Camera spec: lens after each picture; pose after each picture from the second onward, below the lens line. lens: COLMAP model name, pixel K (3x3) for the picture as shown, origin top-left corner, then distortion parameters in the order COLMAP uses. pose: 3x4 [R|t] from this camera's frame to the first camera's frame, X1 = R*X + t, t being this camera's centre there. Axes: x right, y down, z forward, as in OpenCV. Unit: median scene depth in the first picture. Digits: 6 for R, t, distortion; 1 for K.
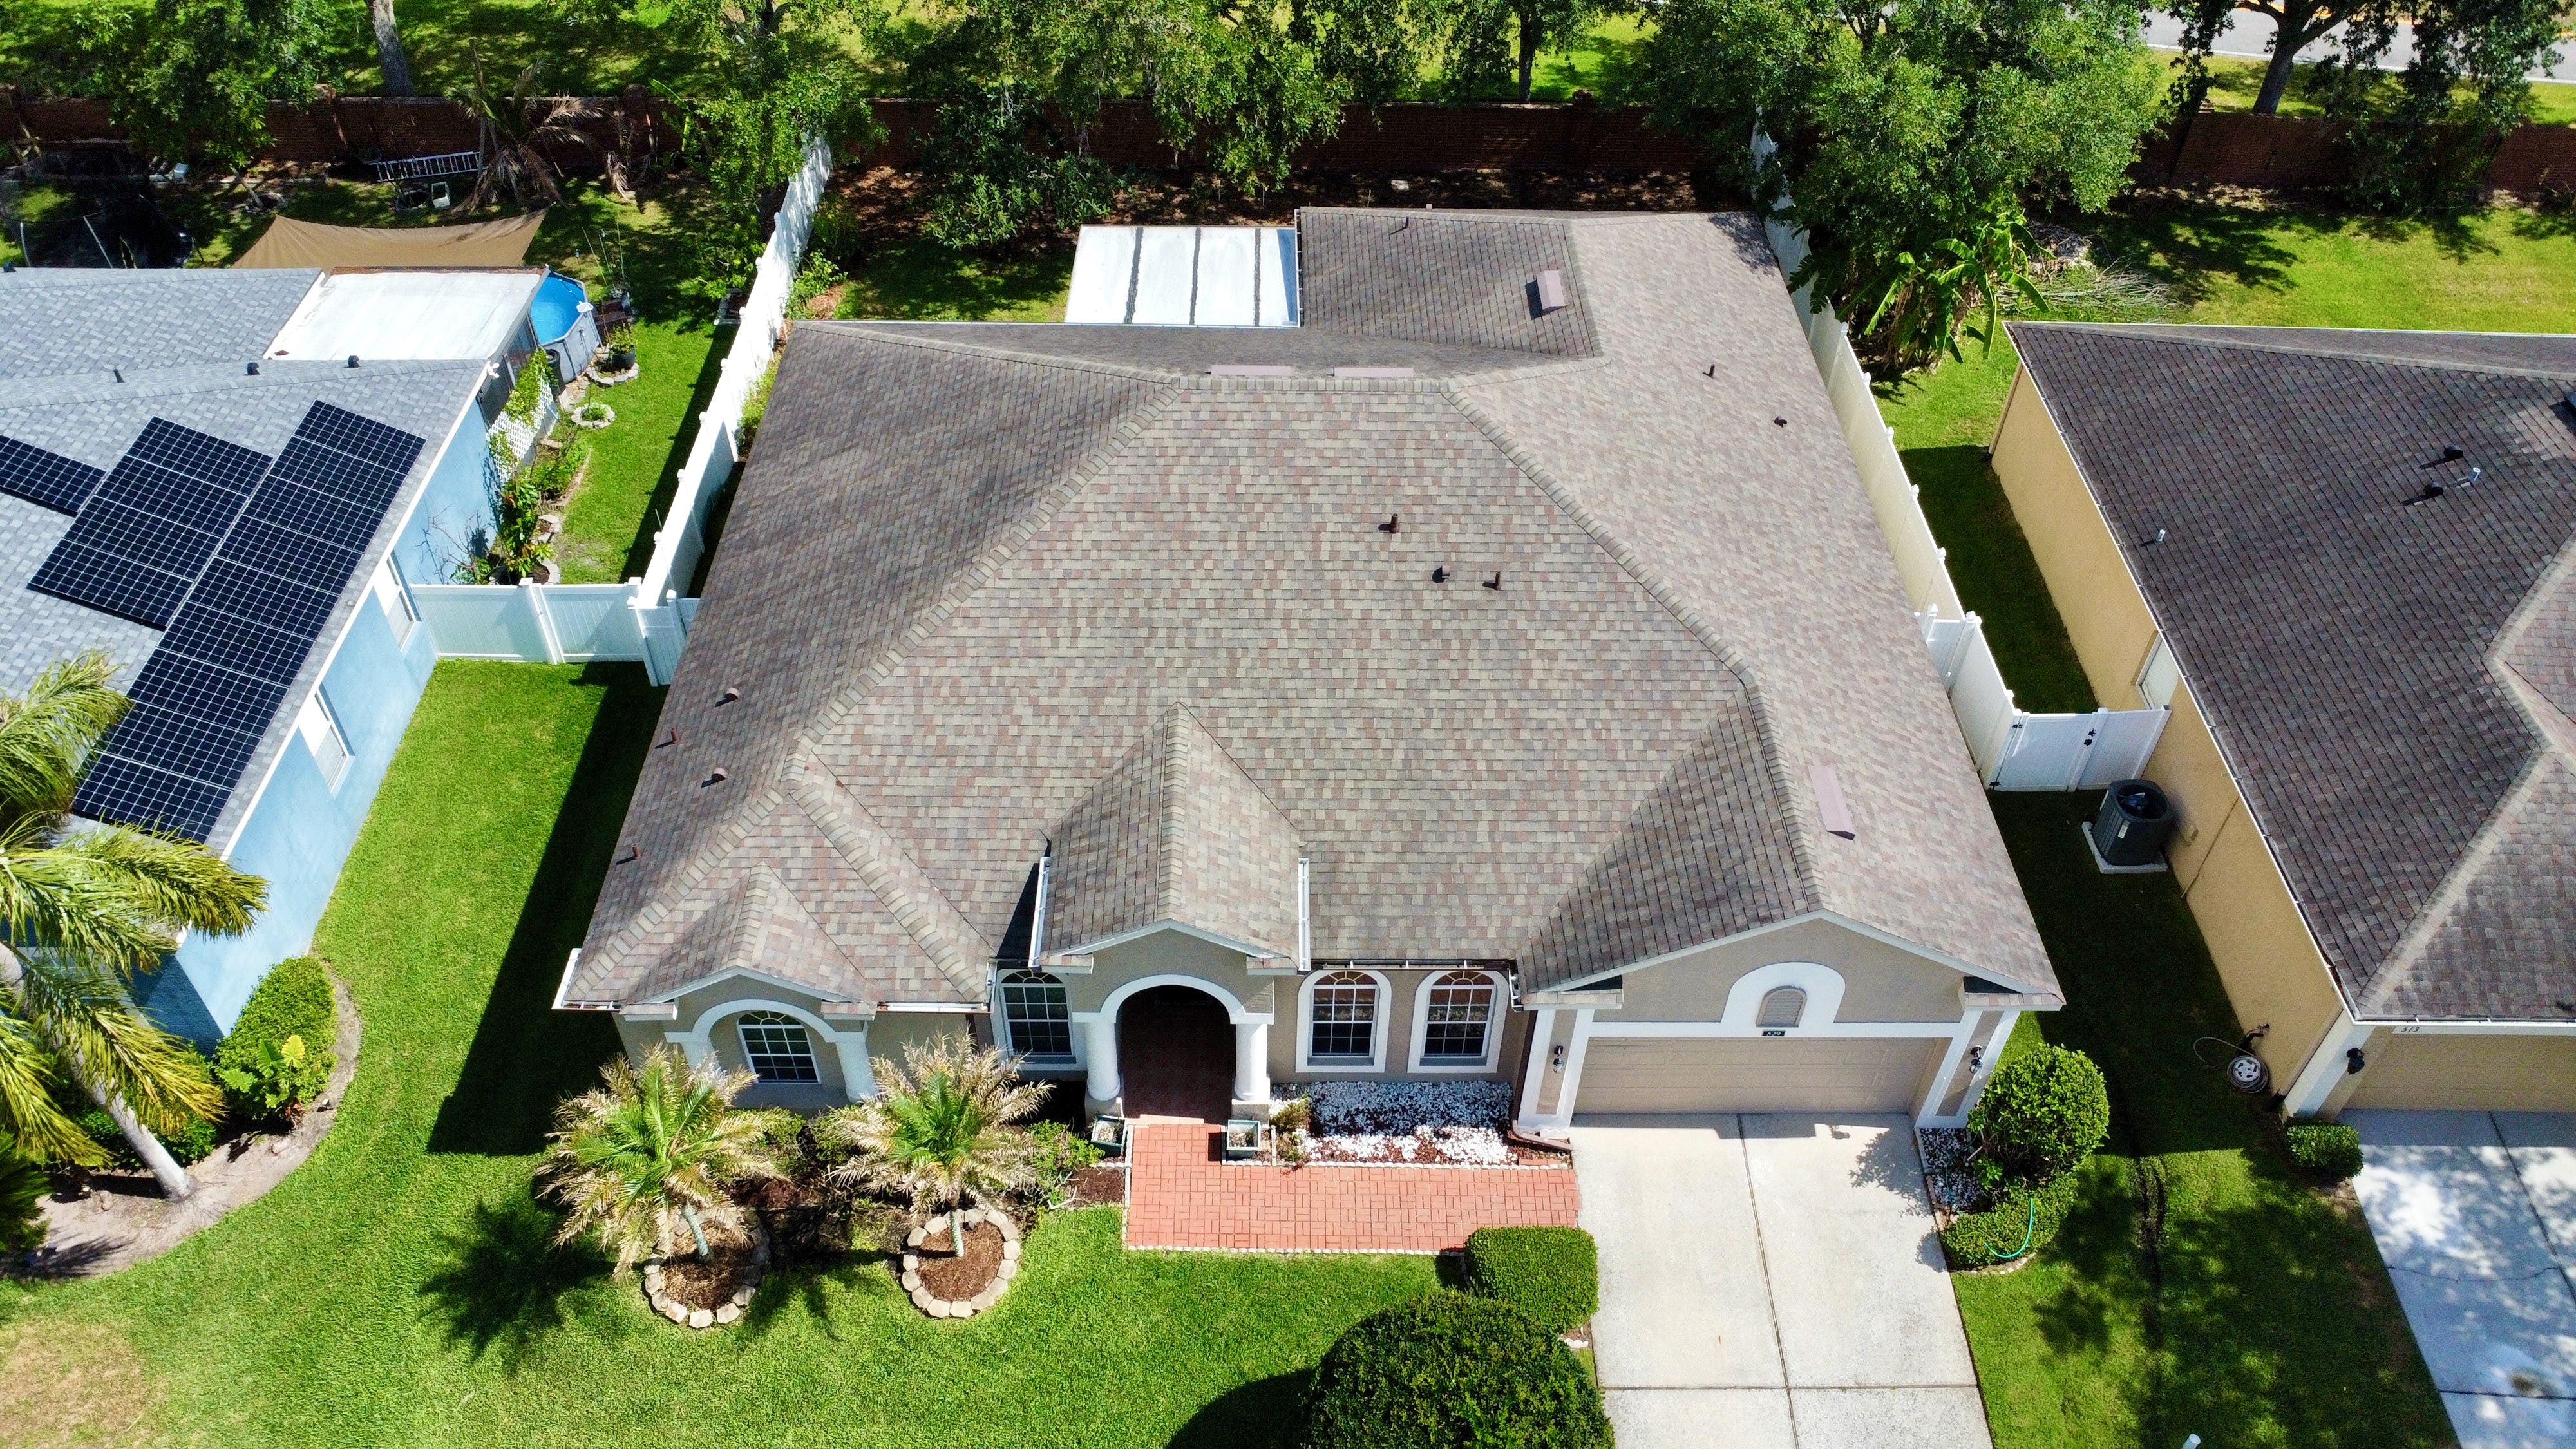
lens RADIAL K [[1931.8, 0, 1288.0], [0, 1931.8, 724.5], [0, 0, 1]] dist [0.006602, -0.039546]
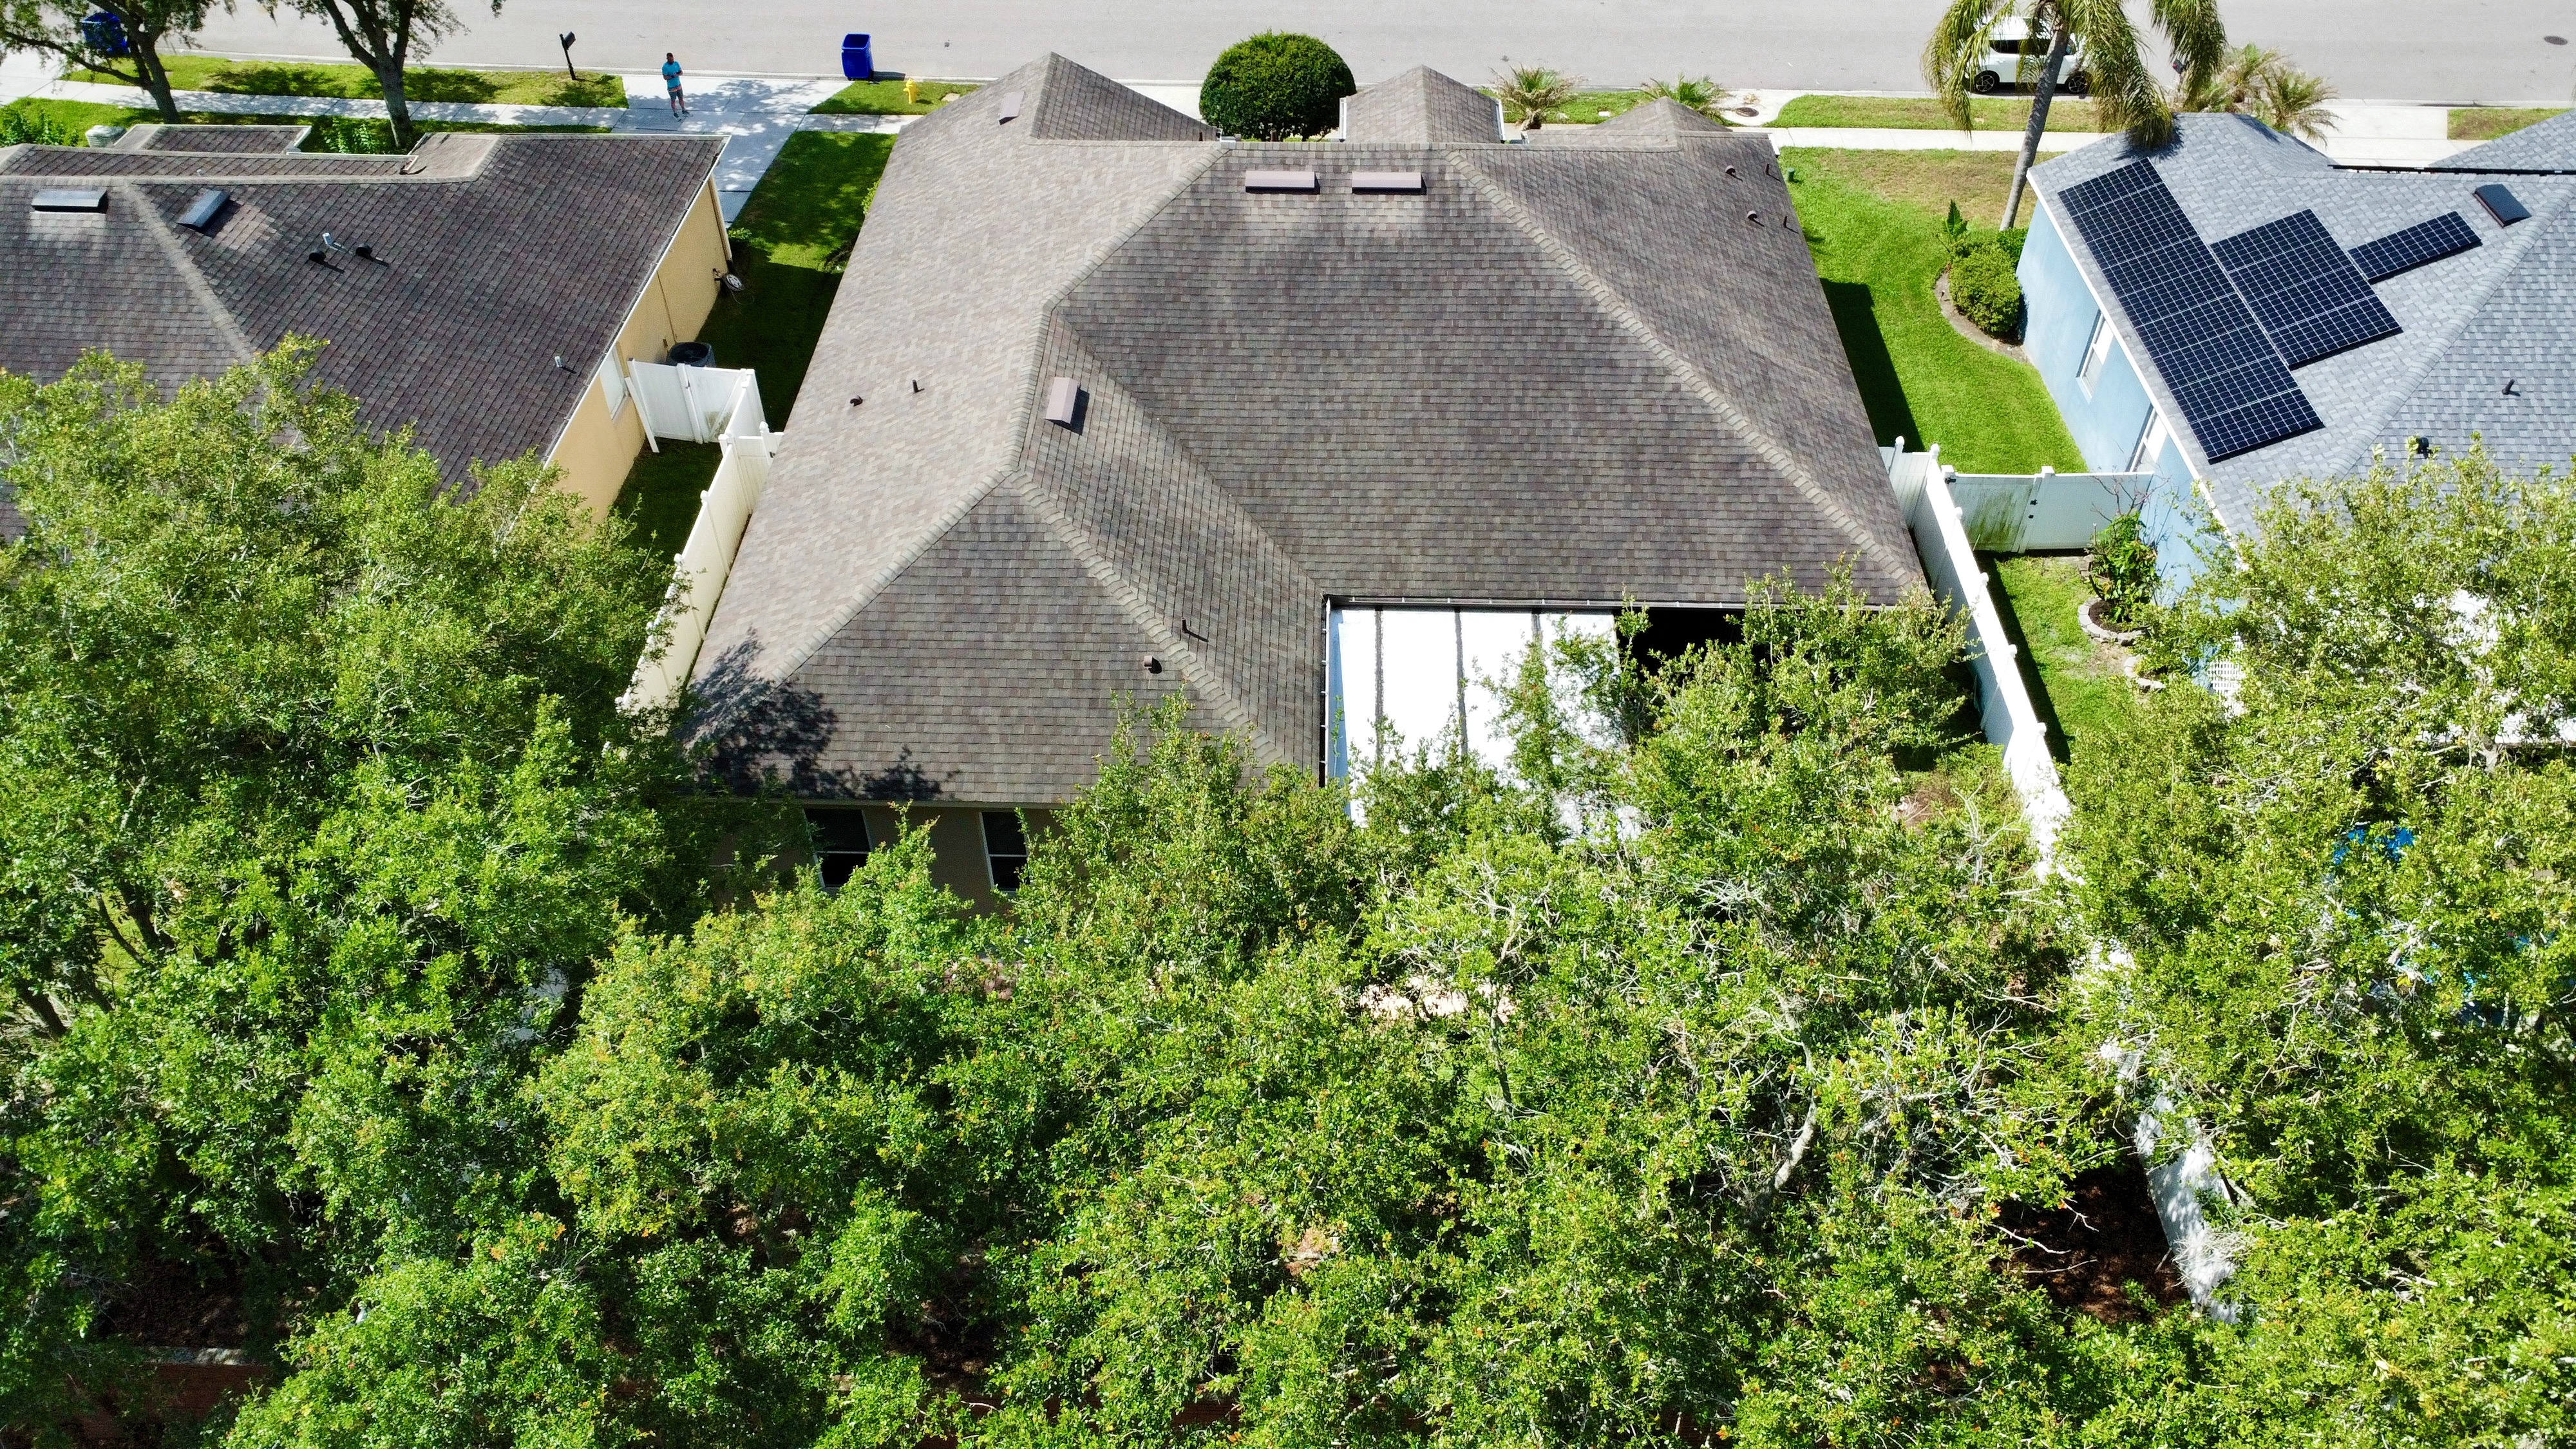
lens RADIAL K [[1931.8, 0, 1288.0], [0, 1931.8, 724.5], [0, 0, 1]] dist [0.006602, -0.039546]
pose [[-0.998669, -0.047627, 0.019774, 0.005425], [0.014699, 0.104648, 0.994401, -1.238857], [-0.049429, 0.993368, -0.103809, 1.379272]]
